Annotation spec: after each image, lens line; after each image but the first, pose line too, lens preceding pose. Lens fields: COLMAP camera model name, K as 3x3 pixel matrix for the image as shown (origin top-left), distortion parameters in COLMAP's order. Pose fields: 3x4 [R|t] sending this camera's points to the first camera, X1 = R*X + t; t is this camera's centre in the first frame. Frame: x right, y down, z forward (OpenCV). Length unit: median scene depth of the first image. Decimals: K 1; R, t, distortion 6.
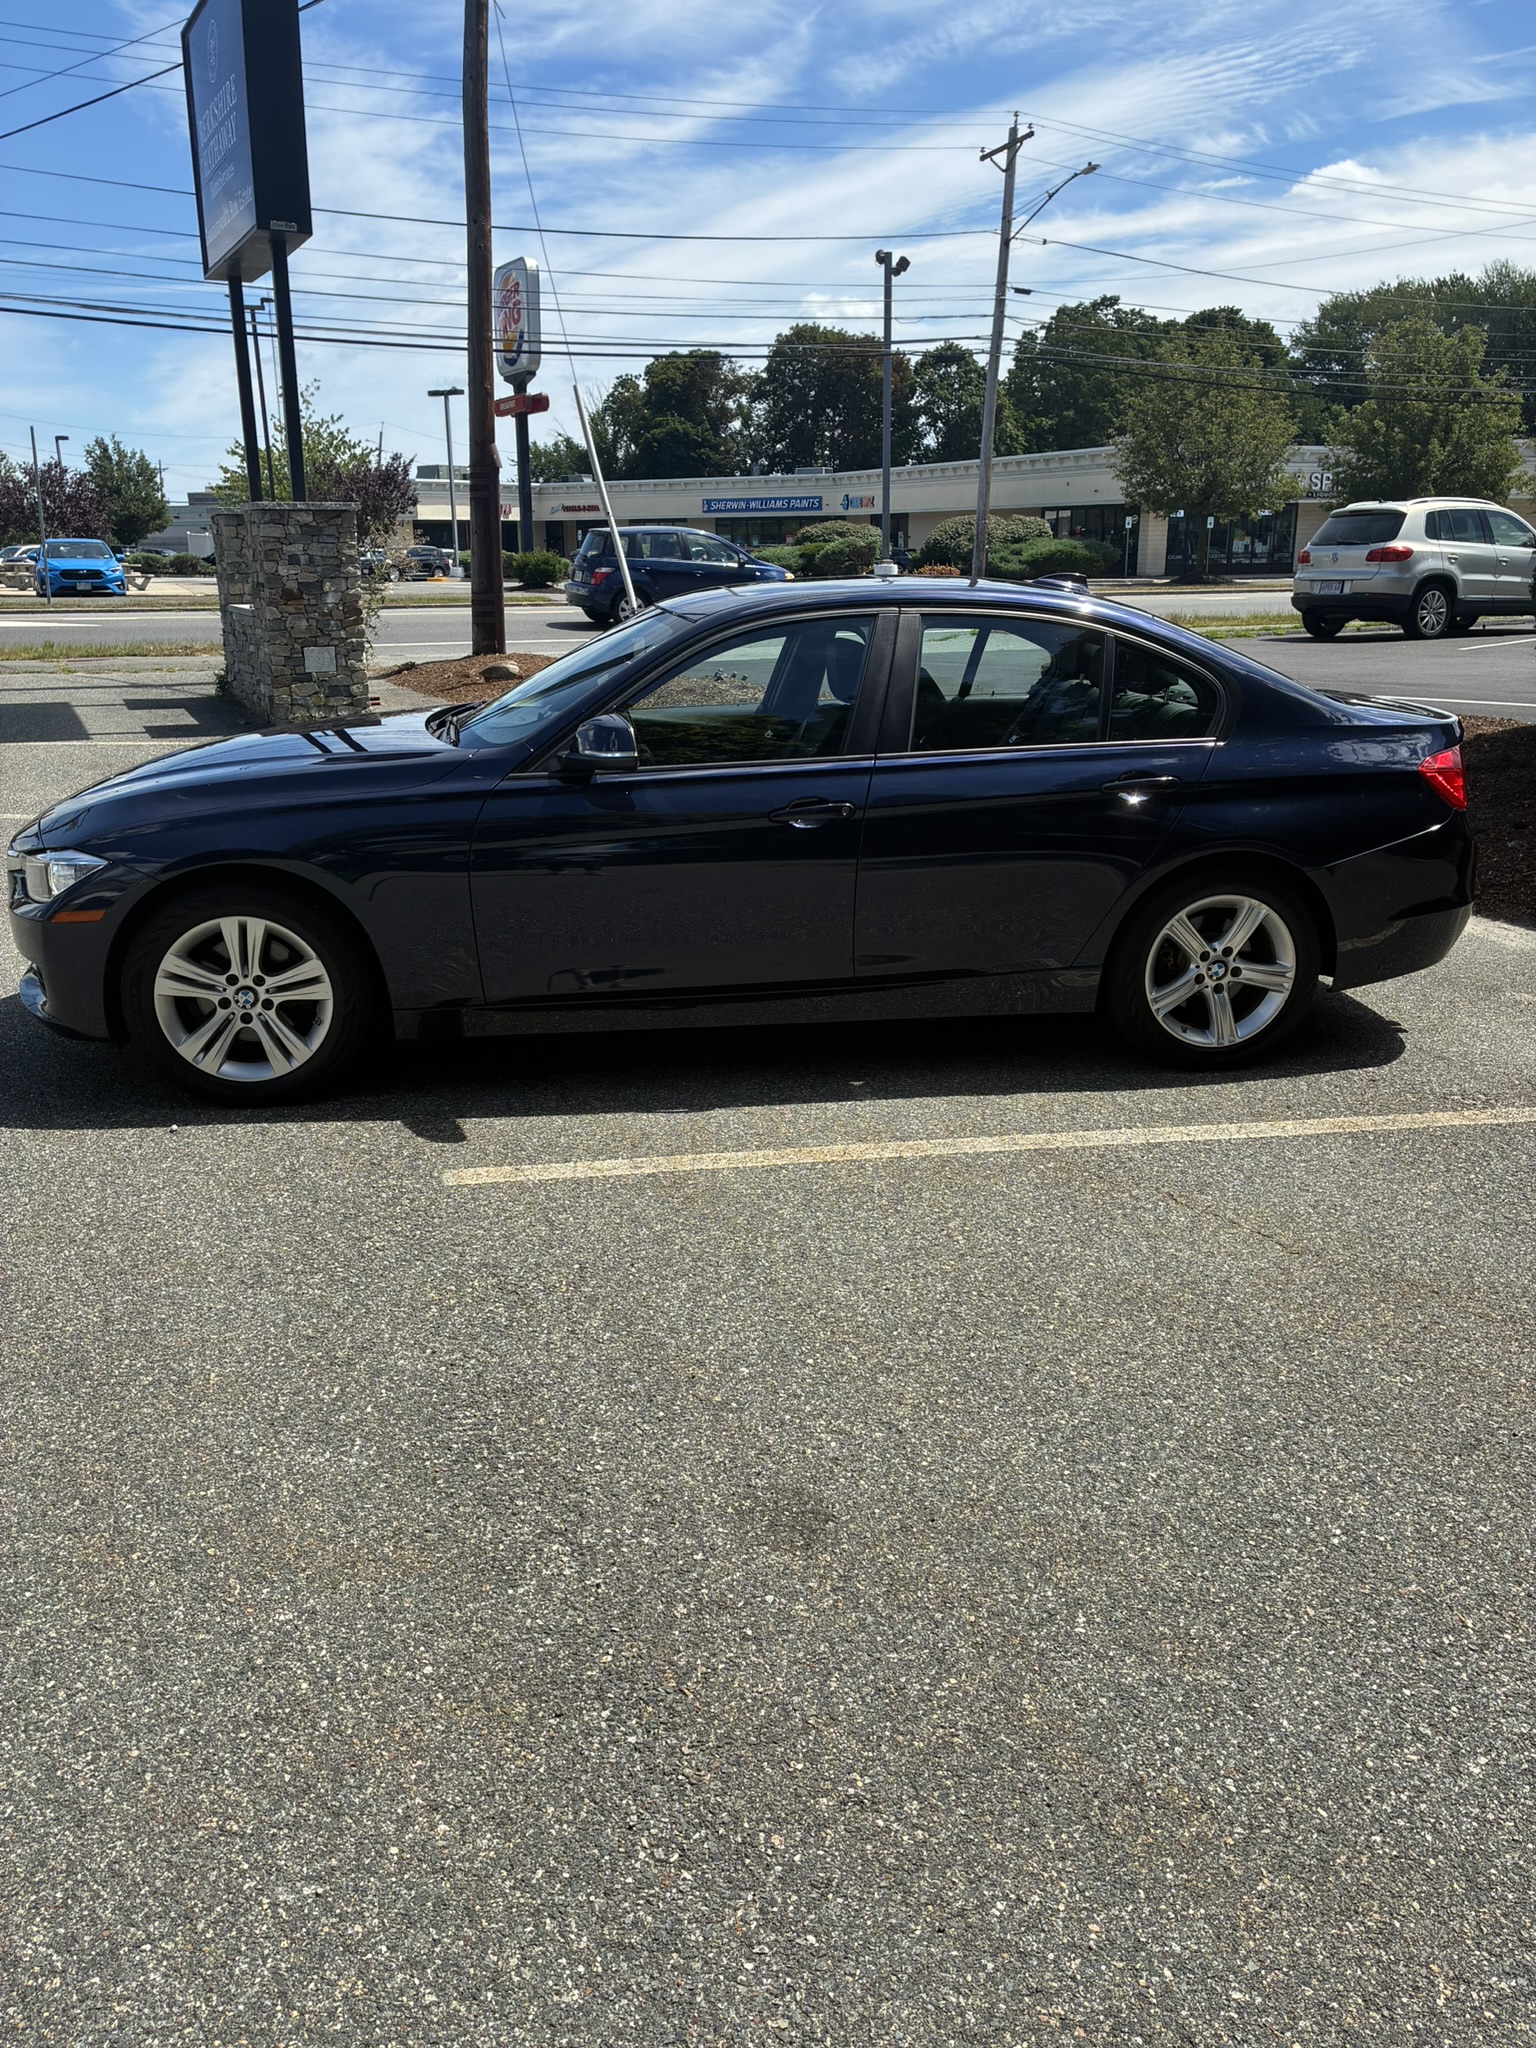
lens RADIAL K [[1552.7, 0, 757.6], [0, 1552.7, 1022.9], [0, 0, 1]] dist [0.091426, -0.106322]
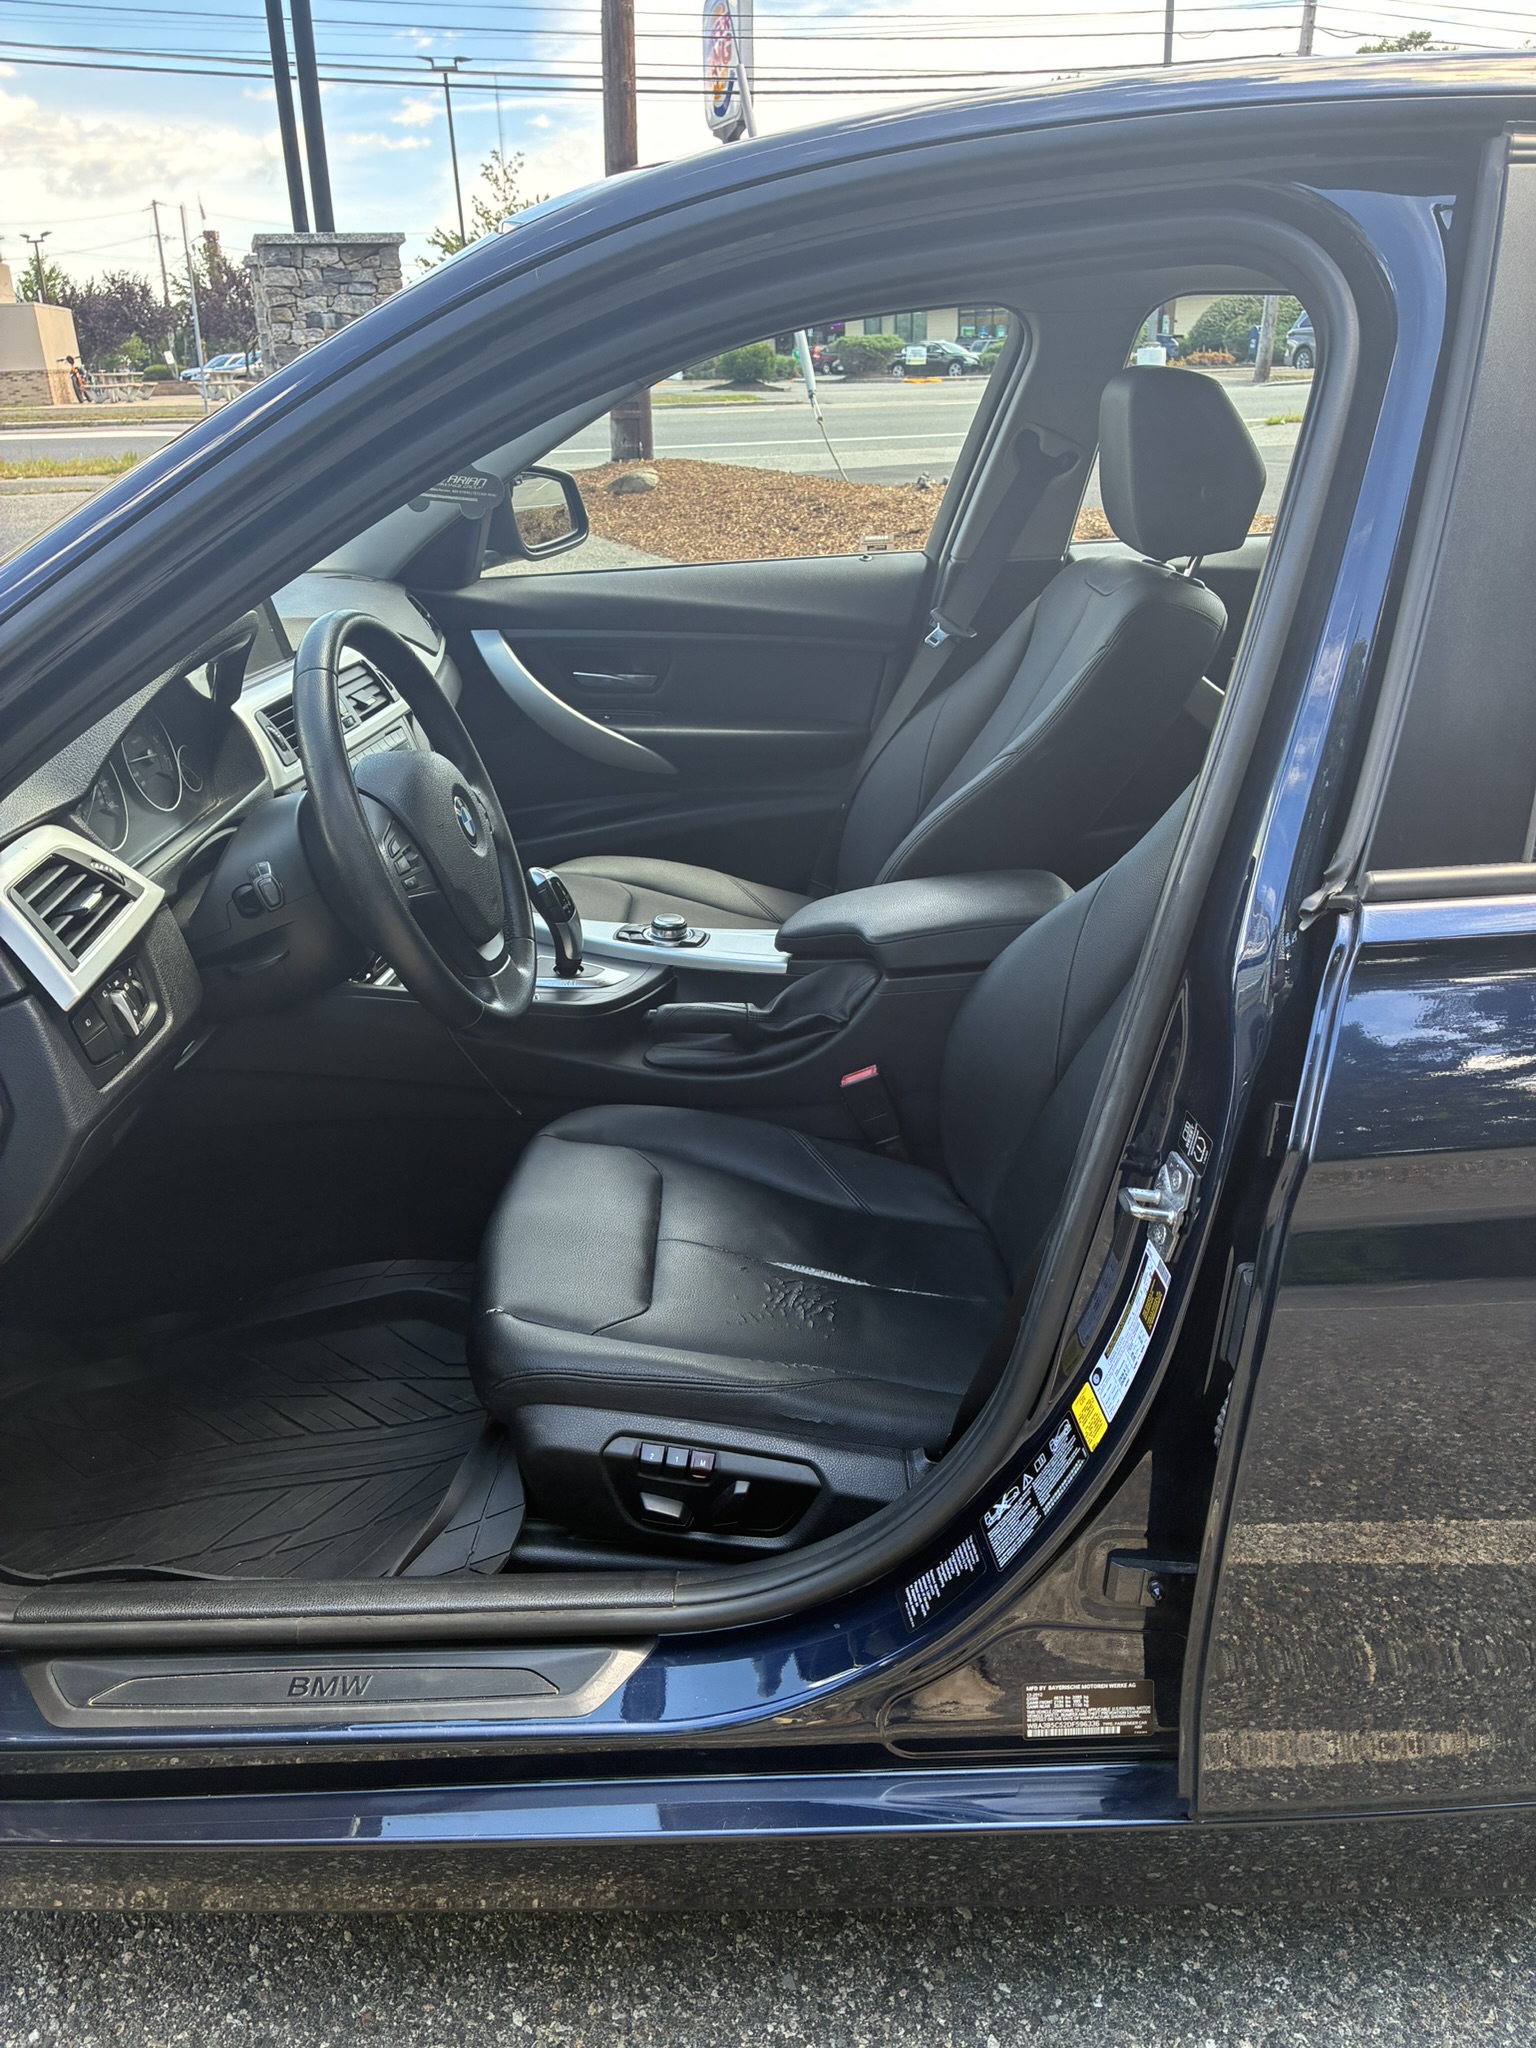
lens RADIAL K [[1552.7, 0, 757.6], [0, 1552.7, 1022.9], [0, 0, 1]] dist [0.091426, -0.106322]
pose [[0.989420, 0.036643, -0.140378, 0.008393], [-0.020854, 0.993451, 0.112339, -0.050961], [0.143575, -0.108223, 0.983704, 0.230796]]
